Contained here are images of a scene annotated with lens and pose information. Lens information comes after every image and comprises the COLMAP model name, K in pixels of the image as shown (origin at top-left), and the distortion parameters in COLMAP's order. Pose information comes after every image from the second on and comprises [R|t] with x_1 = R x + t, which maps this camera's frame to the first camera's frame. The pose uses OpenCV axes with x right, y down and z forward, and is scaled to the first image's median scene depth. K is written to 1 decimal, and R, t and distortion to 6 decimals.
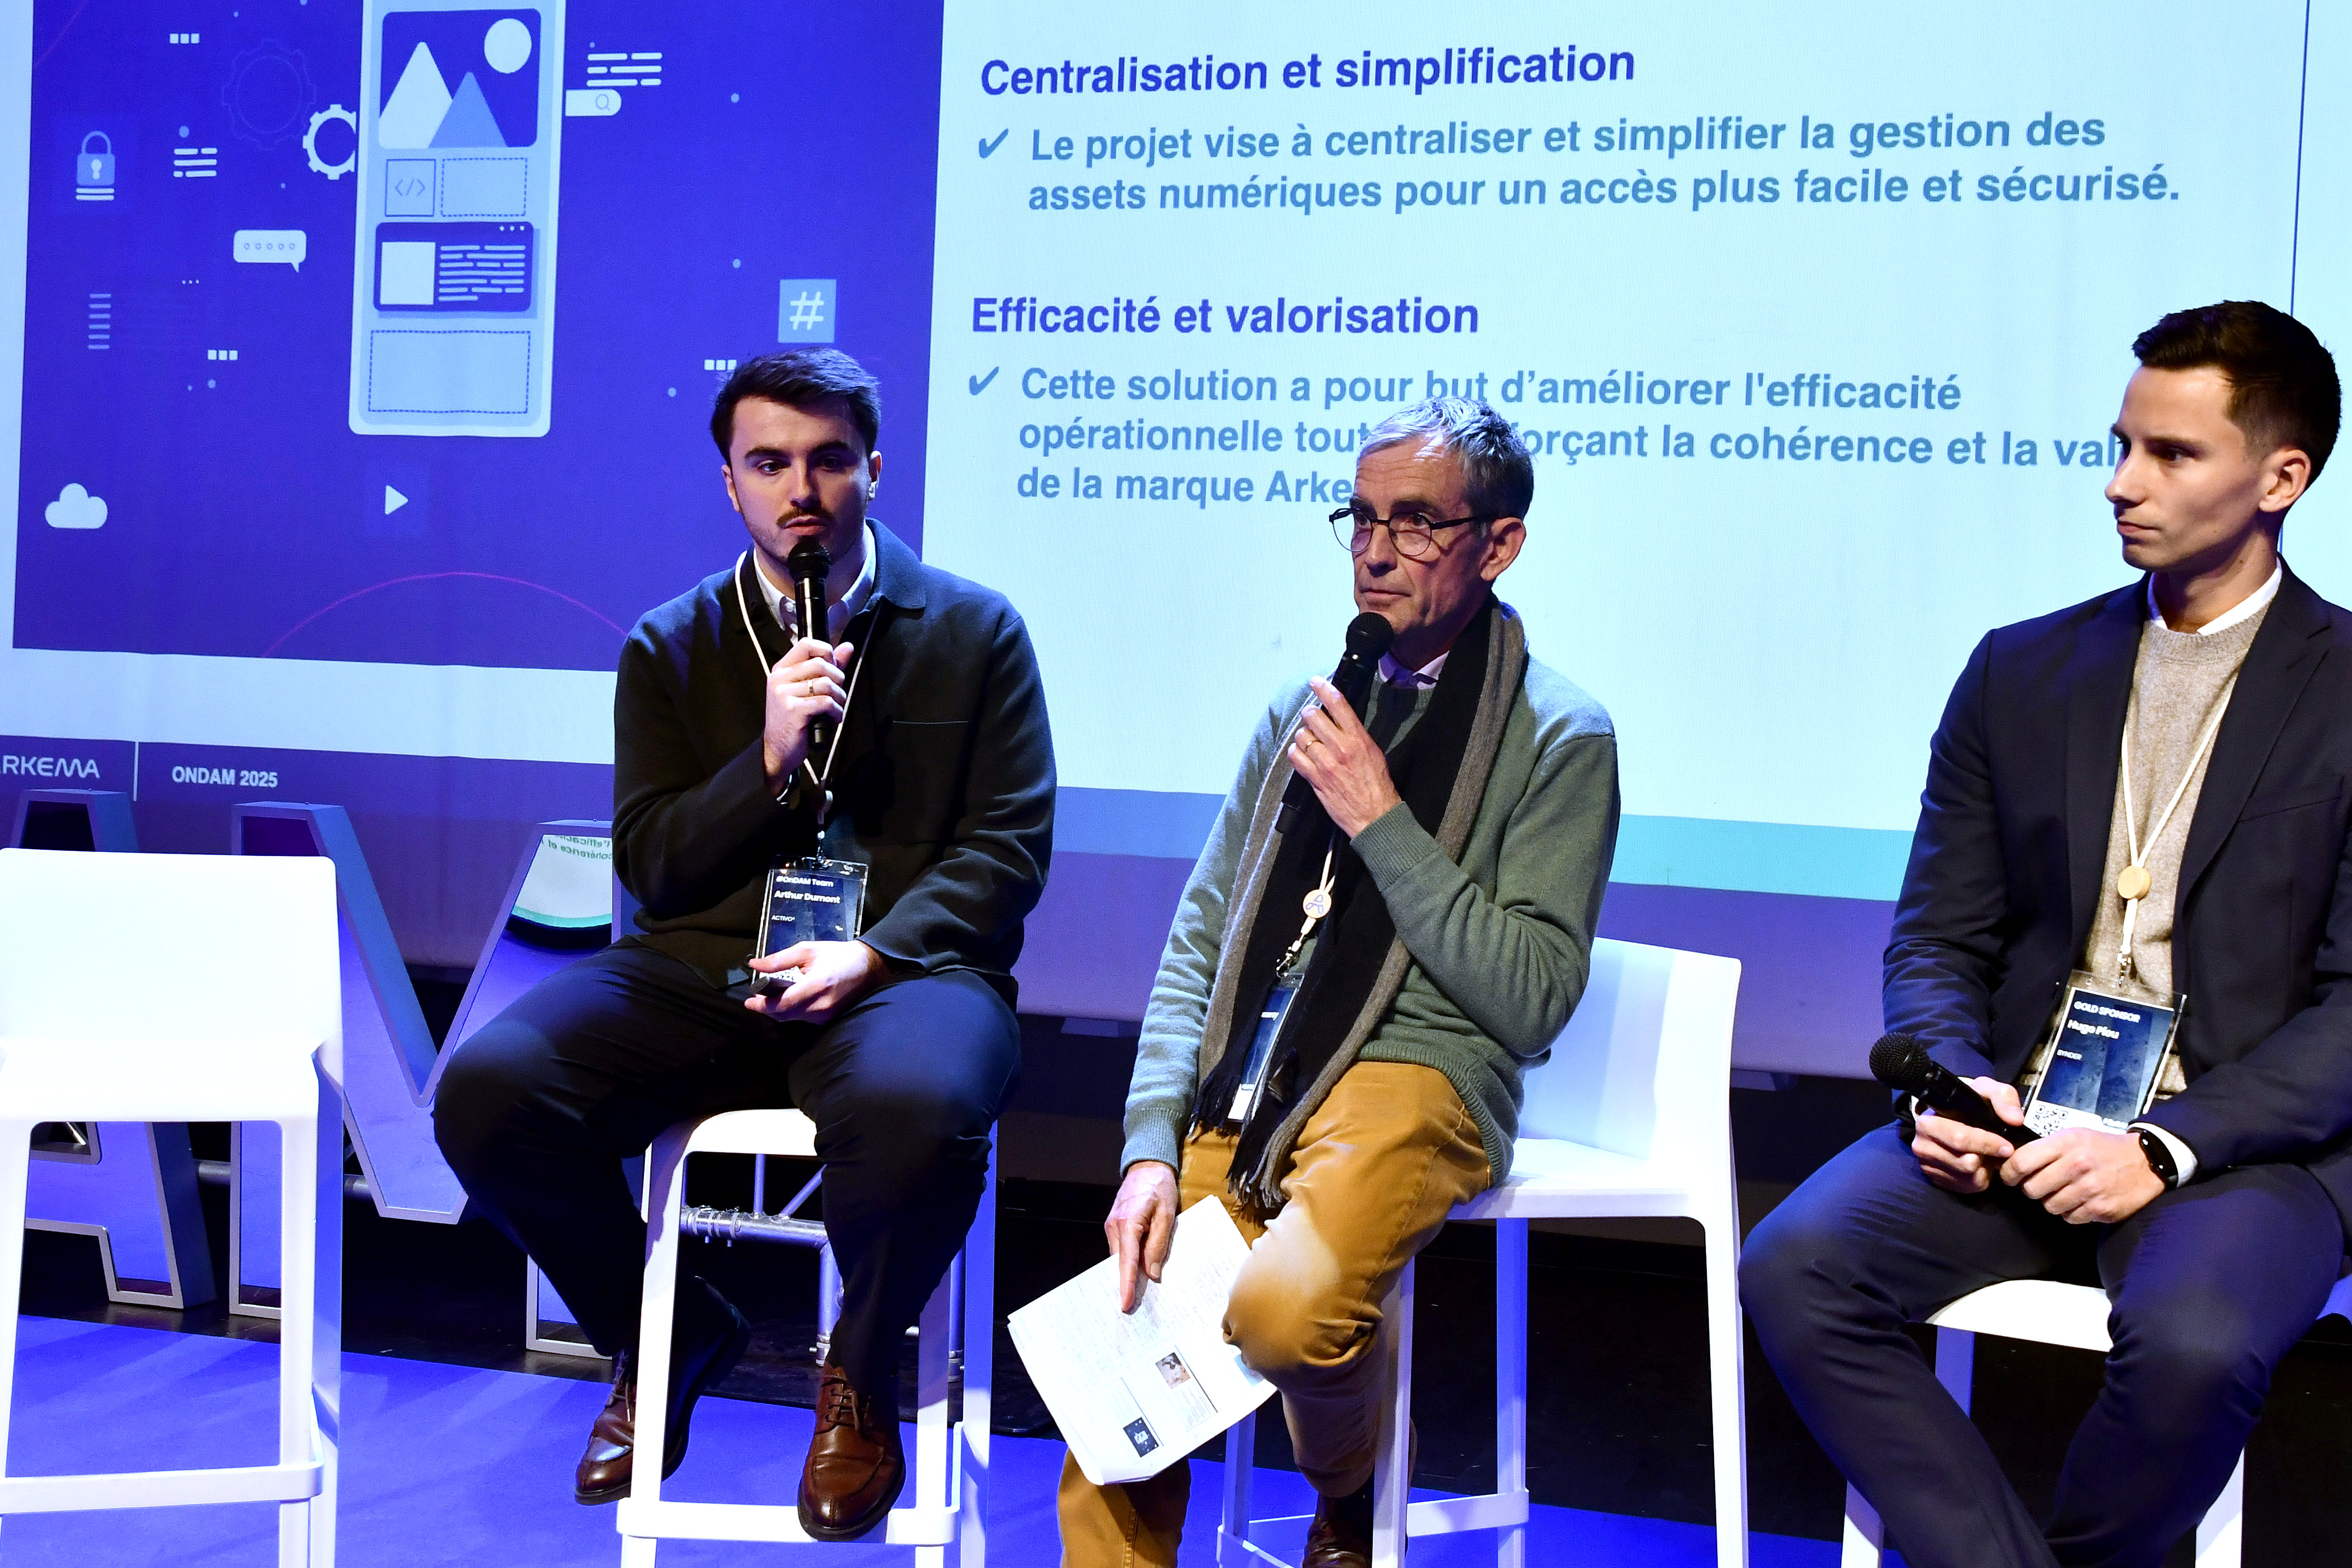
lens RADIAL K [[3224.7, 0, 1107.6], [0, 3224.7, 789.2], [0, 0, 1]] dist [0.008001, -0.003302]
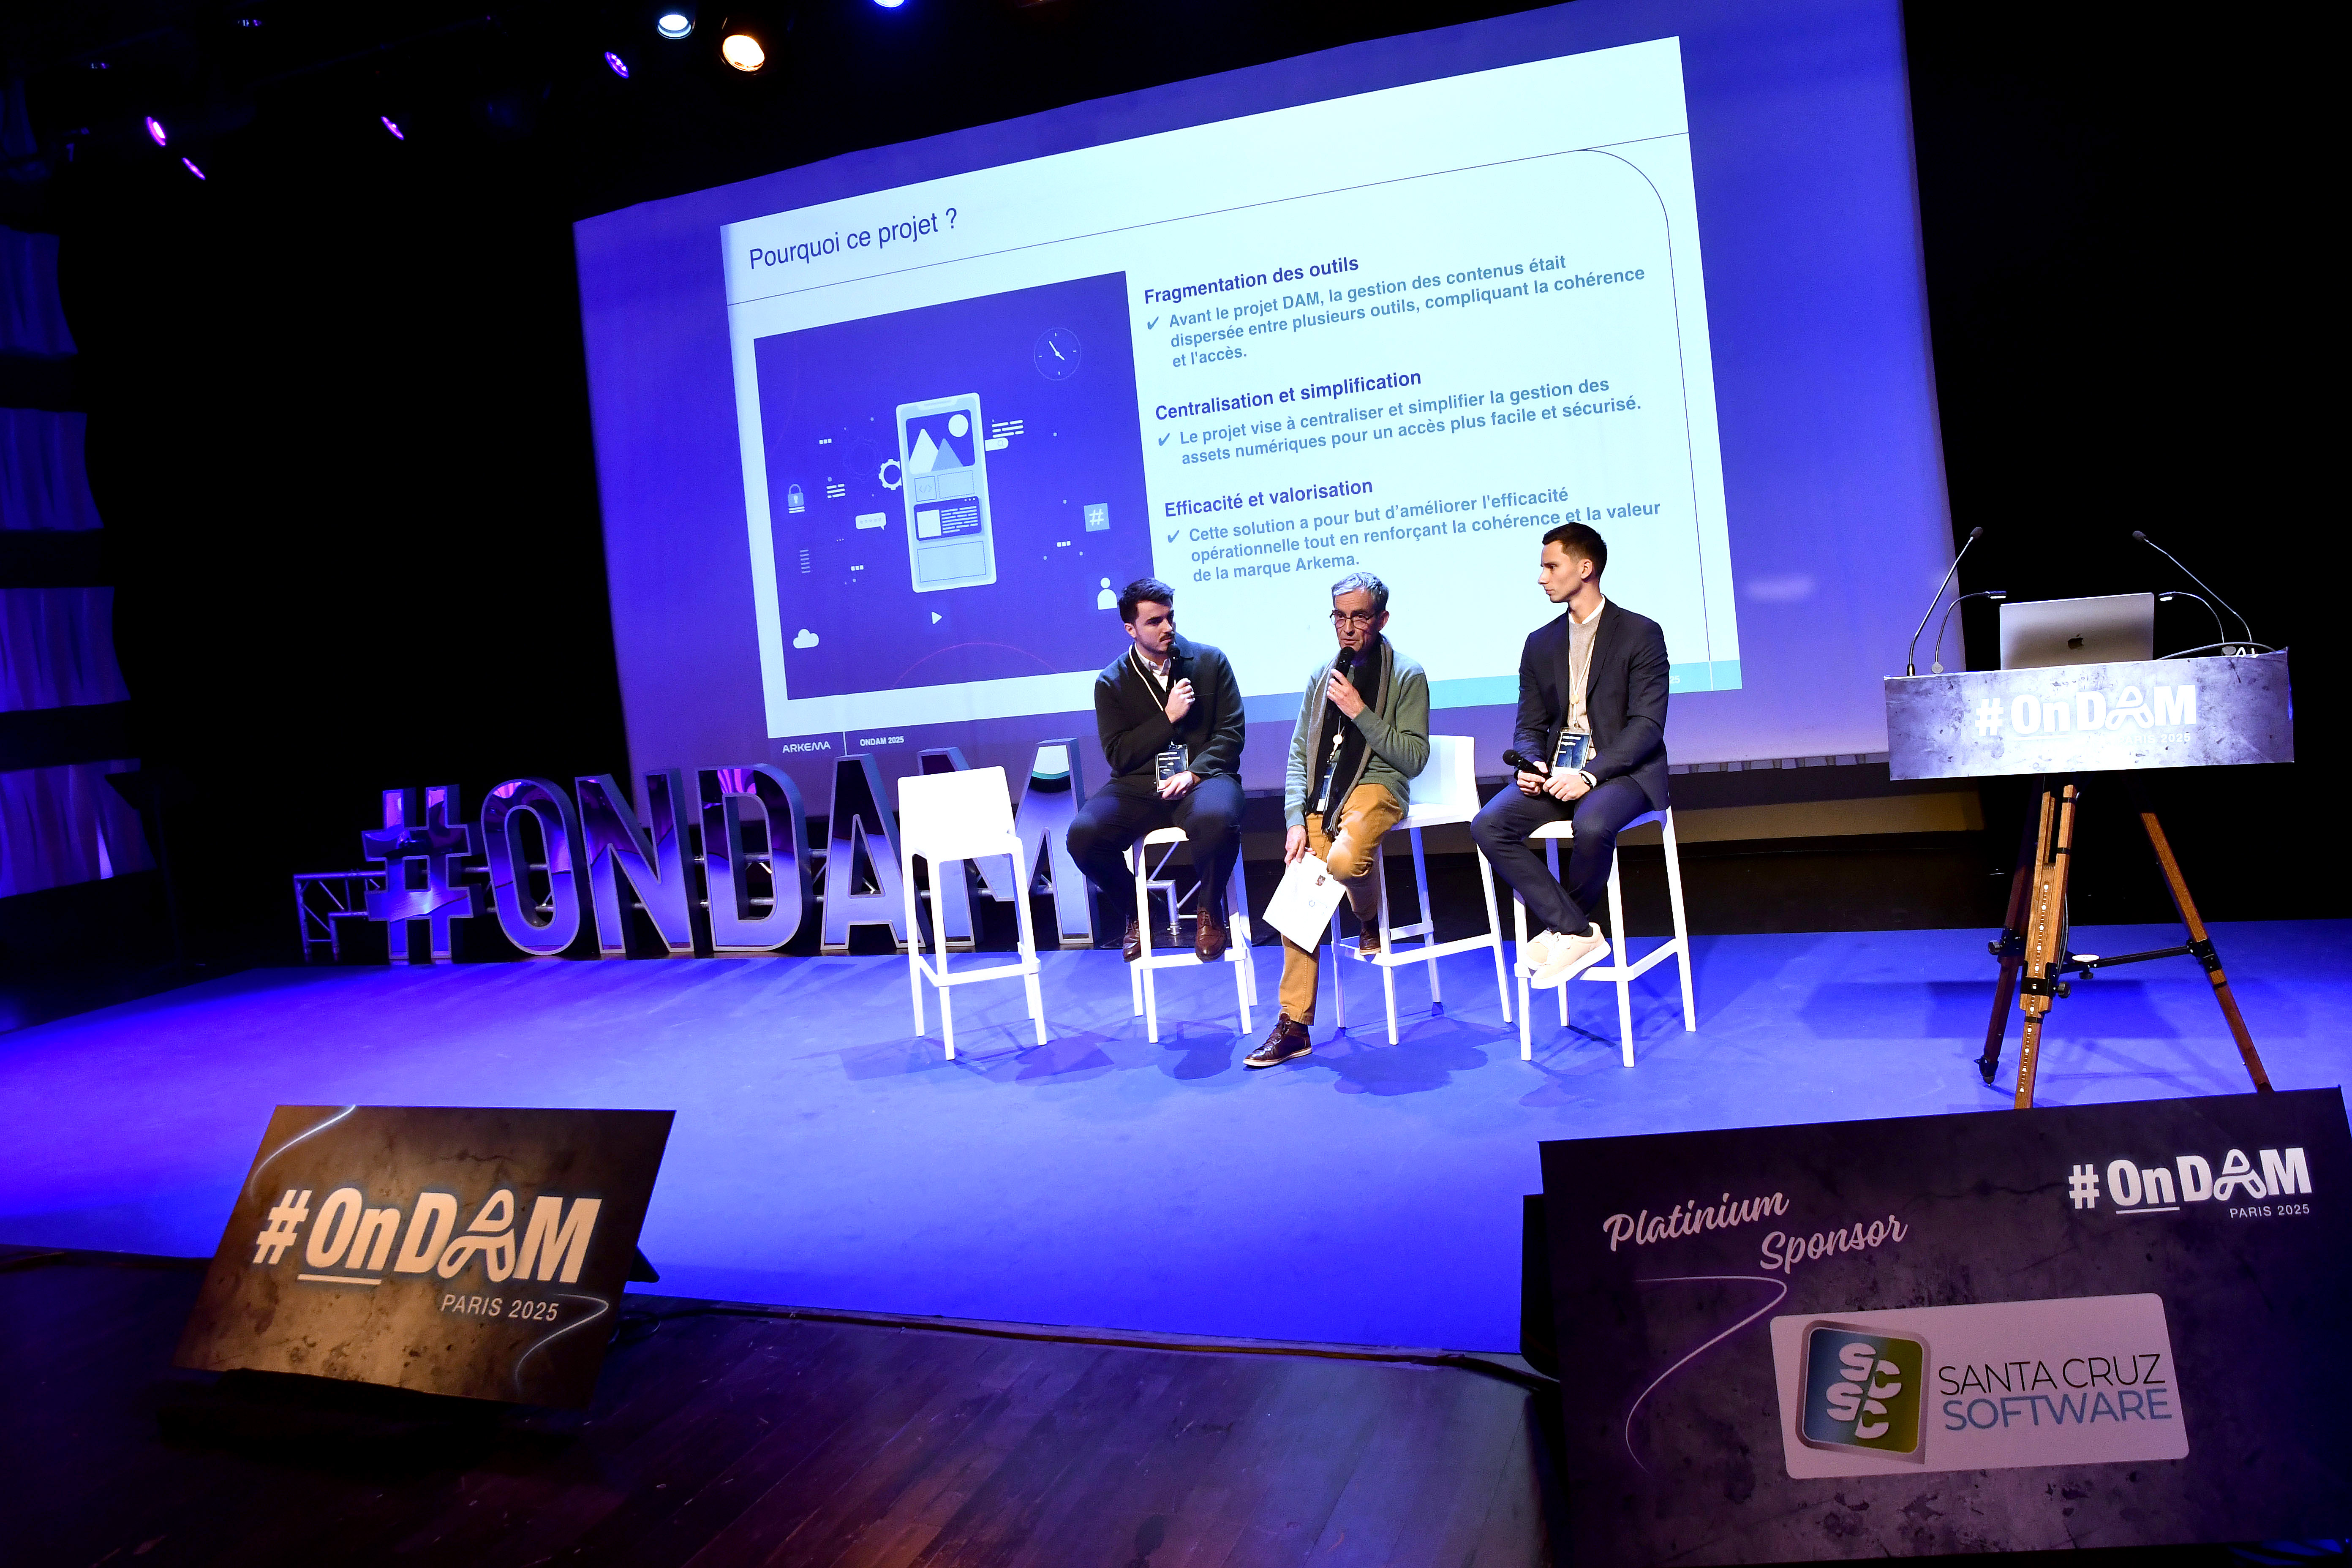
lens RADIAL K [[1680.9, 0, 1172.5], [0, 1680.9, 790.4], [0, 0, 1]] dist [-0.137813, 0.076105]
pose [[0.990103, -0.134672, -0.039478, -0.016120], [0.136908, 0.988717, 0.060790, -0.015610], [0.030846, -0.065593, 0.997370, -0.282703]]
